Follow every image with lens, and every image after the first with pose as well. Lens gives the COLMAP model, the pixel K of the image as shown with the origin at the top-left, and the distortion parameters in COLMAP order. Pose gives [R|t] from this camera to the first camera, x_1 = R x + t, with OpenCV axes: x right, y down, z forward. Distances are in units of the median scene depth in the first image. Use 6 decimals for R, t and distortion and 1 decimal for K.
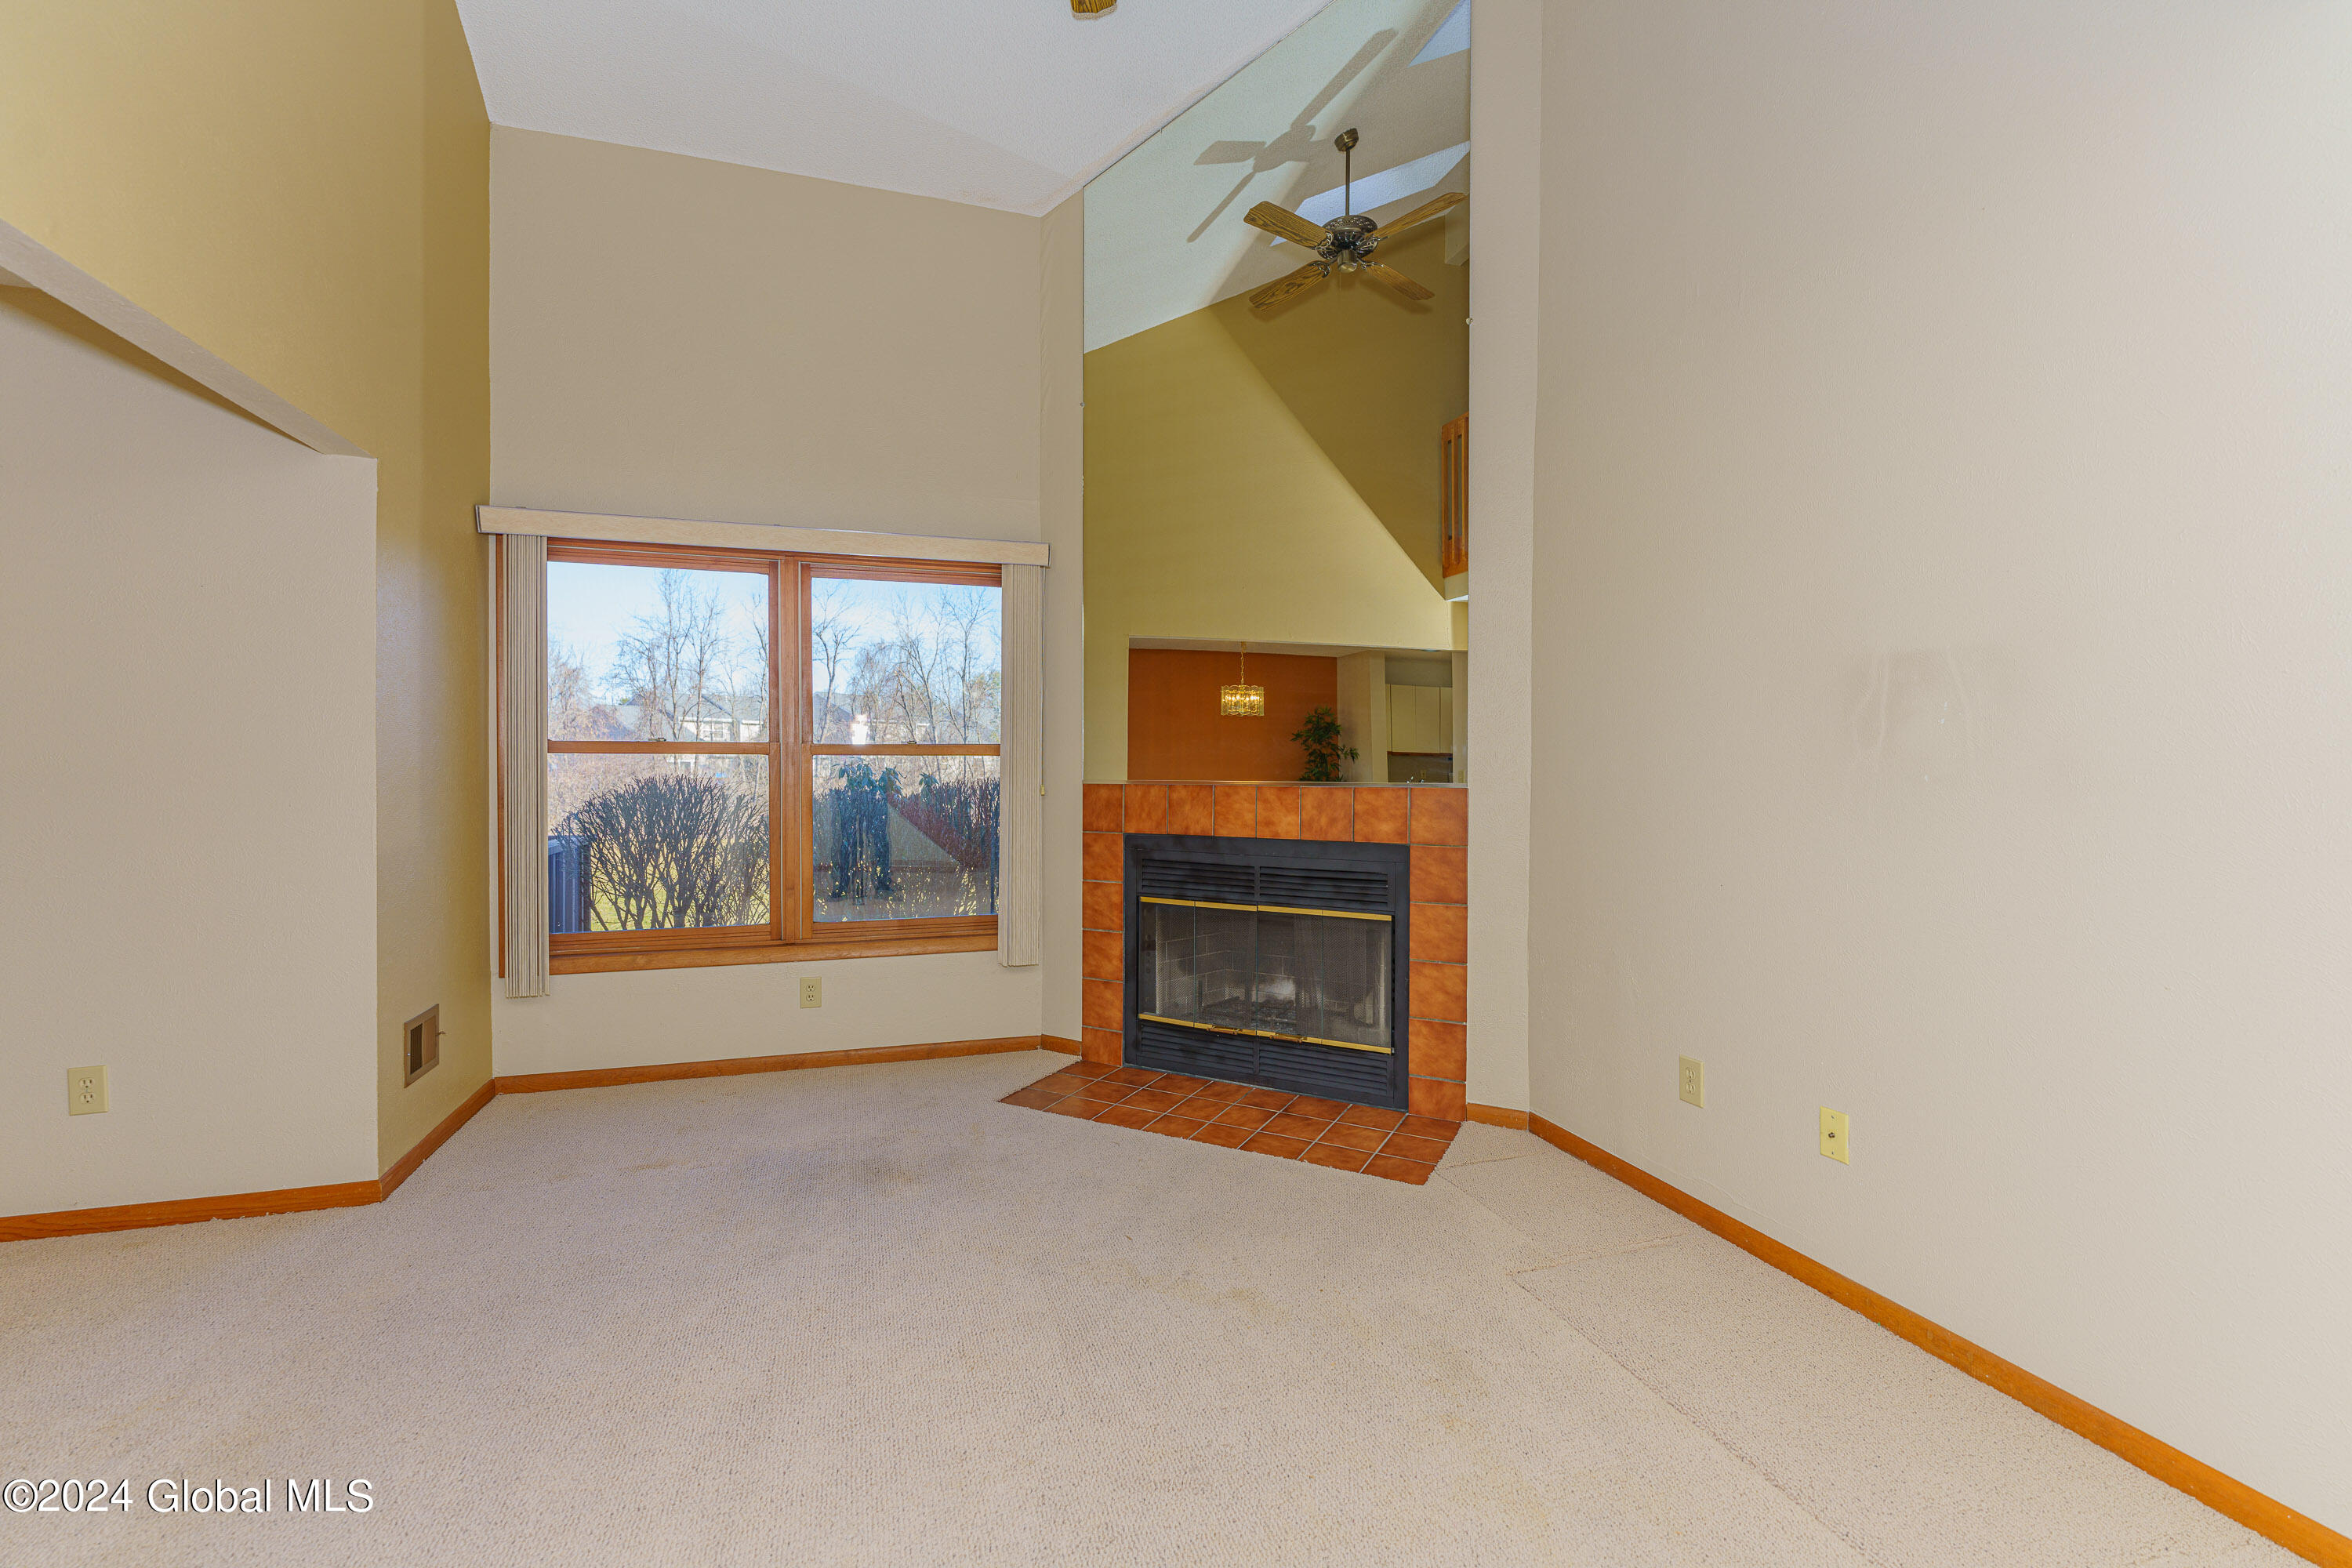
lens RADIAL K [[976.6, 0, 1171.6], [0, 976.6, 775.9], [0, 0, 1]] dist [-0.004253, -0.000417]
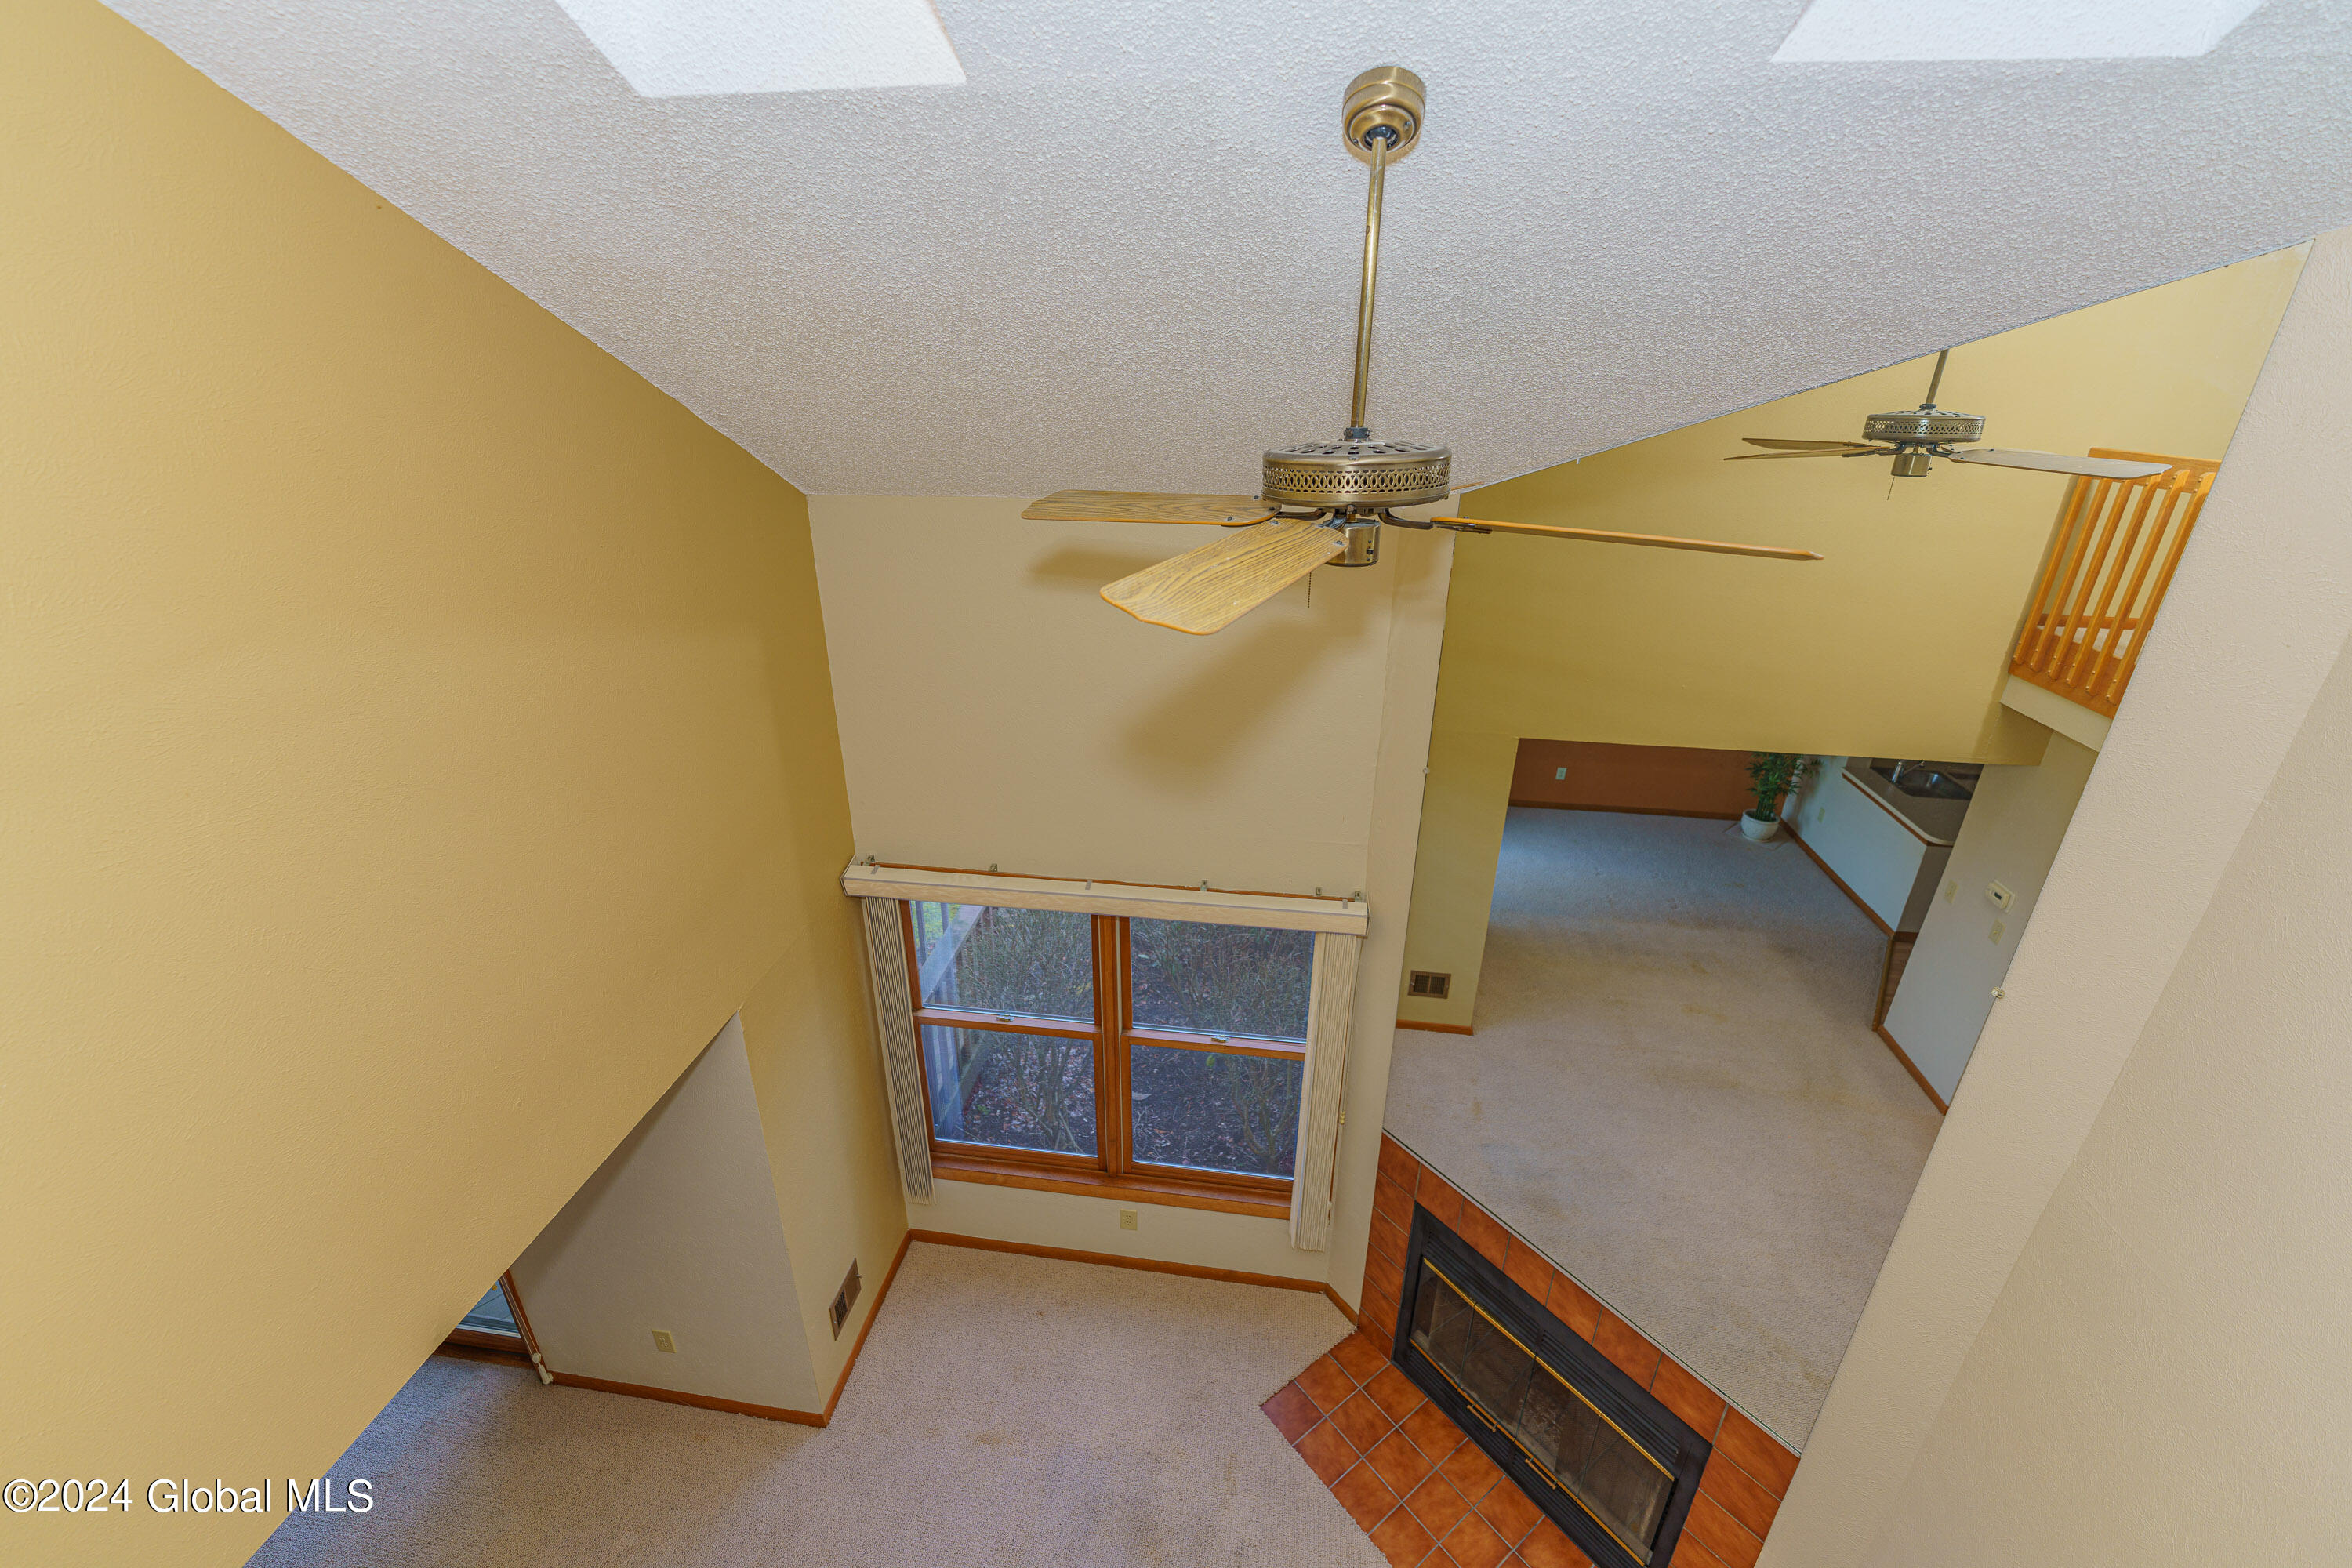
lens RADIAL K [[965.9, 0, 1163.6], [0, 965.9, 782.6], [0, 0, 1]] dist [-0.002777, -0.000808]
pose [[0.900280, 0.178921, -0.396841, 0.033825], [-0.007478, 0.917849, 0.396859, -0.741722], [0.435247, -0.354317, 0.827659, 0.259986]]
